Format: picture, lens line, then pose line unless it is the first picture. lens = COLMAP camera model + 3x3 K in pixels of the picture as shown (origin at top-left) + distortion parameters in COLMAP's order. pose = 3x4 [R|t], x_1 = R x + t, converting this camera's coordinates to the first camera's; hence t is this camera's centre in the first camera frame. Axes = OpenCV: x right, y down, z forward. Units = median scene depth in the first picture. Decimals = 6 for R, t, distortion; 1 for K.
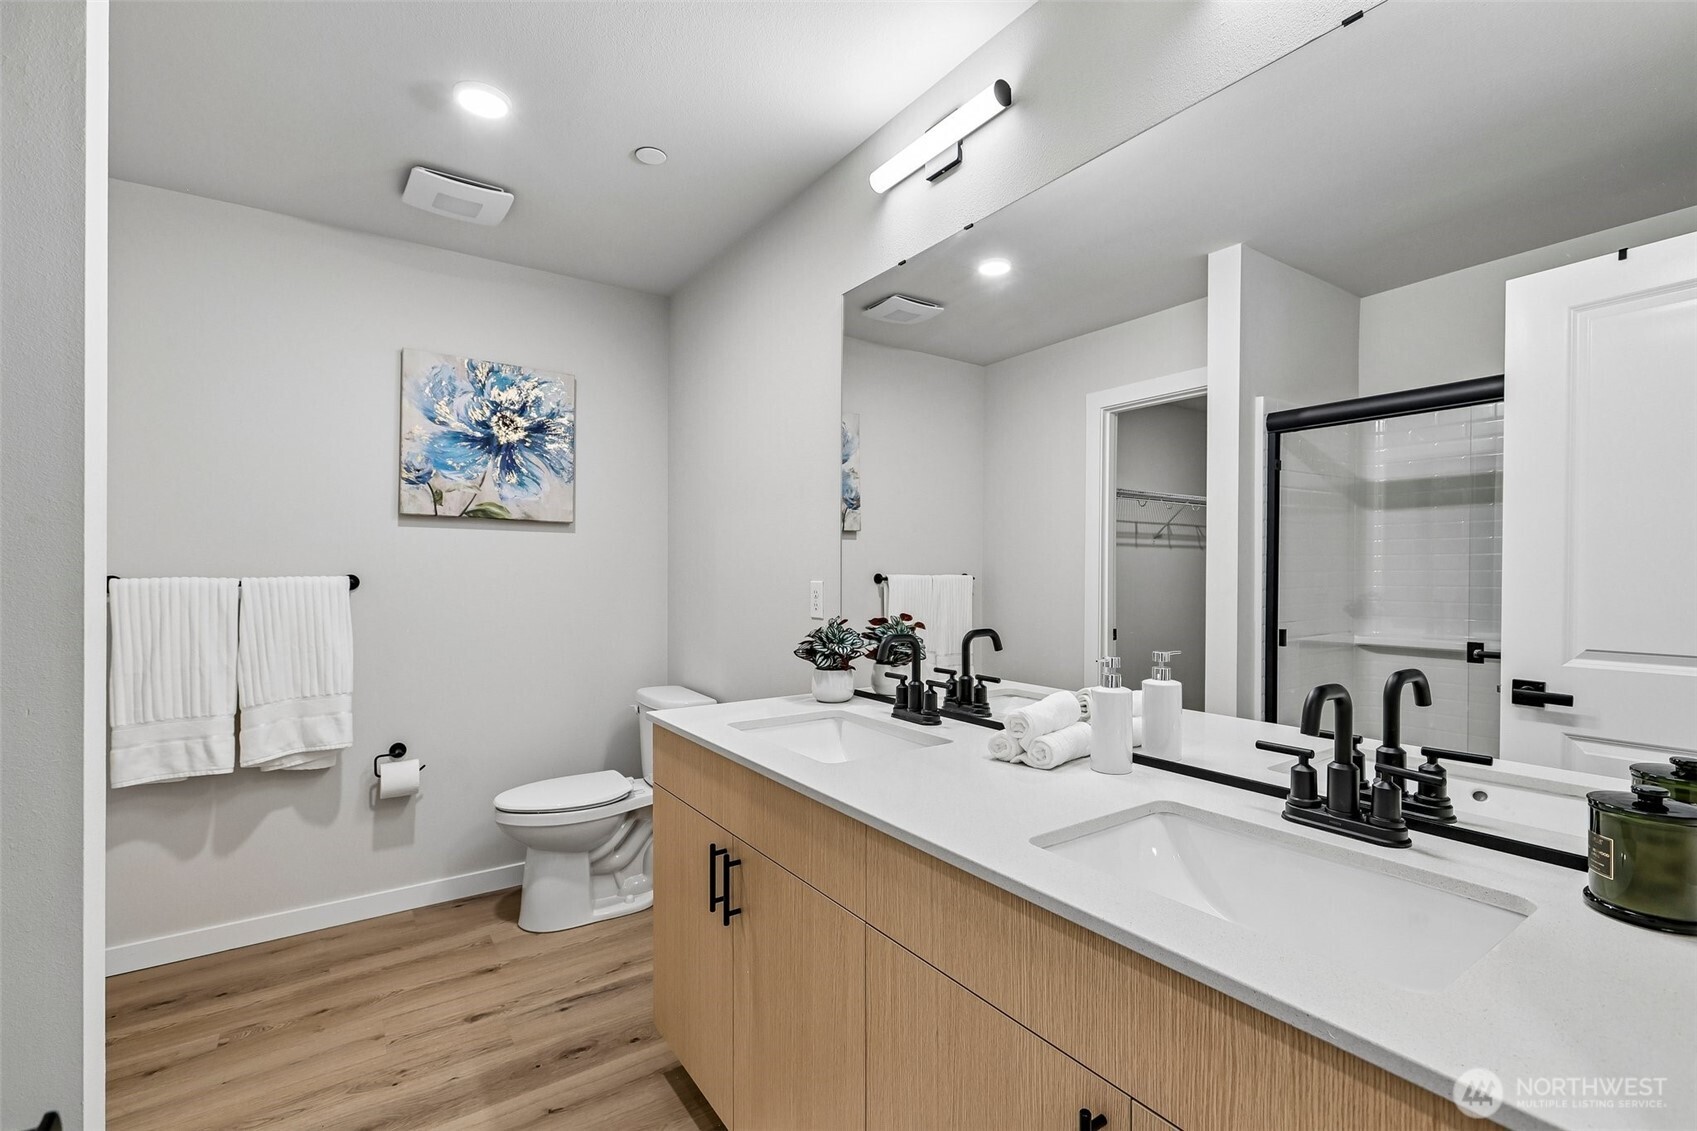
lens RADIAL K [[757.4, 0, 849.8], [0, 757.4, 566.1], [0, 0, 1]] dist [0.000374, 0.000435]
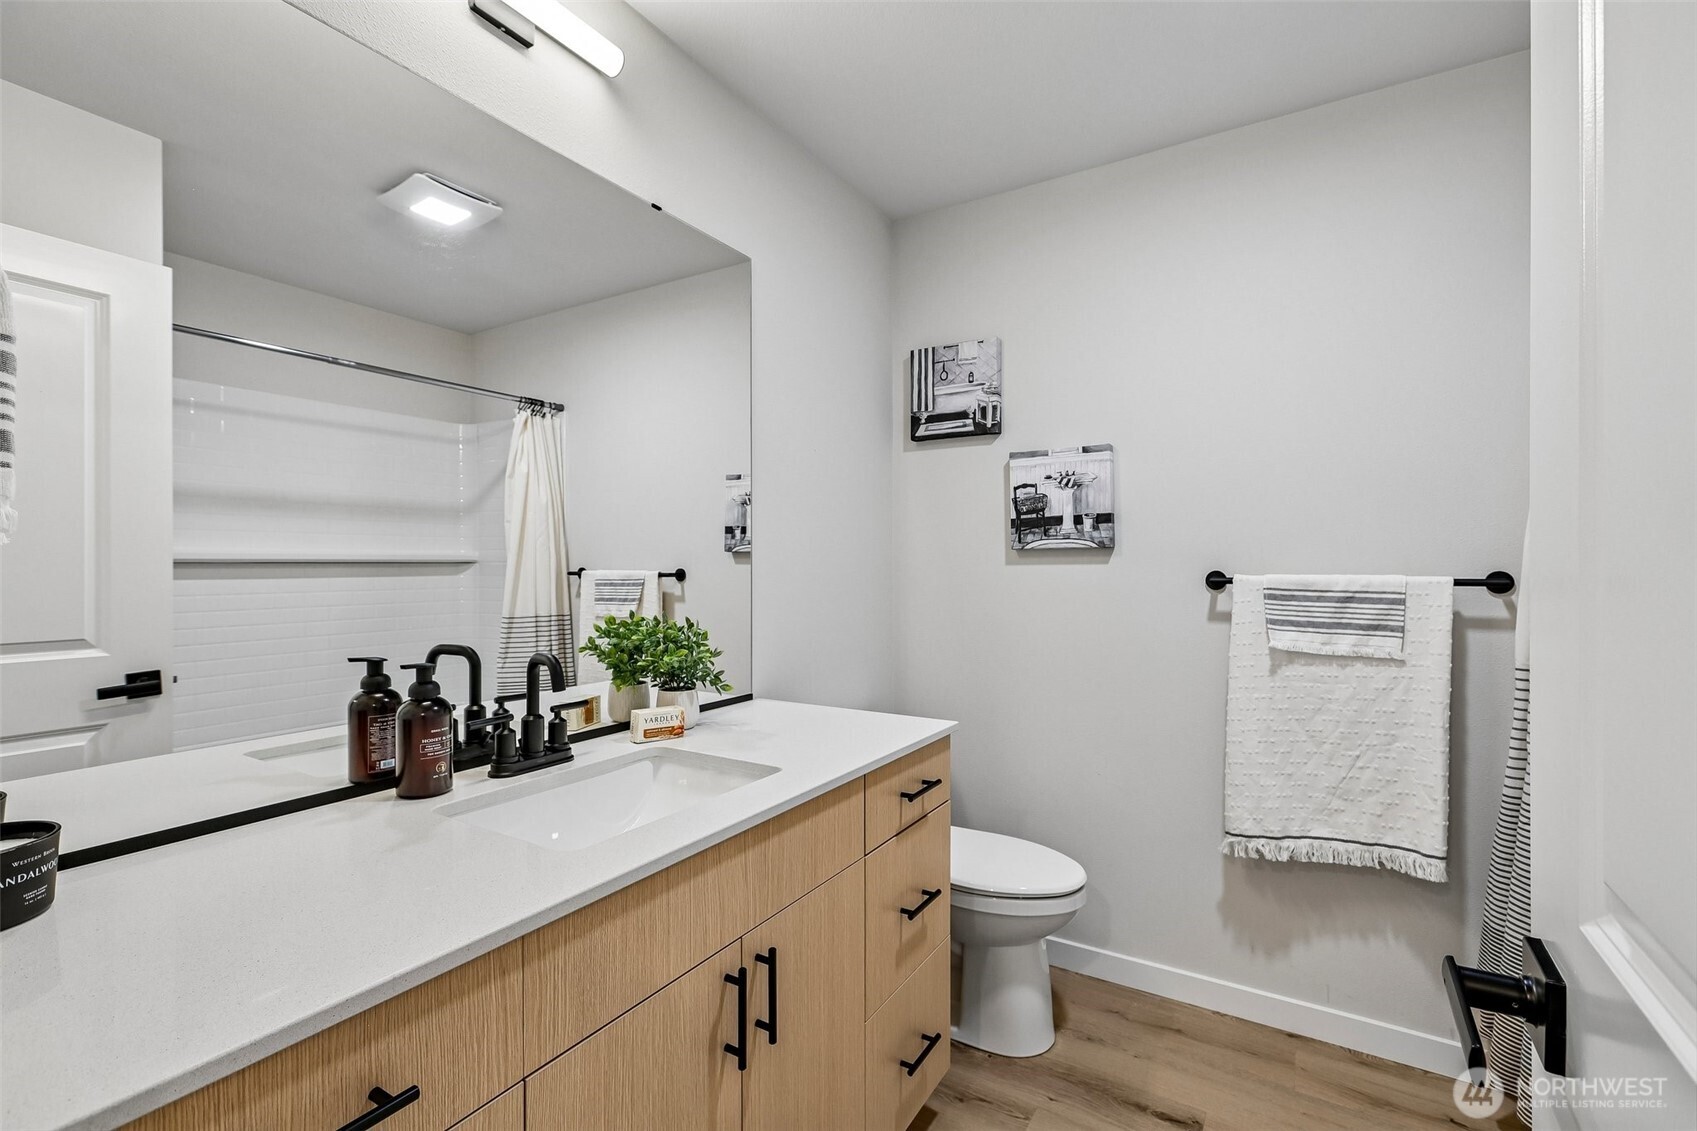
lens RADIAL K [[757.4, 0, 850.1], [0, 757.4, 565.8], [0, 0, 1]] dist [0.000374, 0.000435]
pose [[-0.405691, -0.008863, 0.913967, -0.680962], [-0.008604, 0.999946, 0.005878, -0.001843], [-0.913970, -0.005480, -0.405745, 0.964975]]
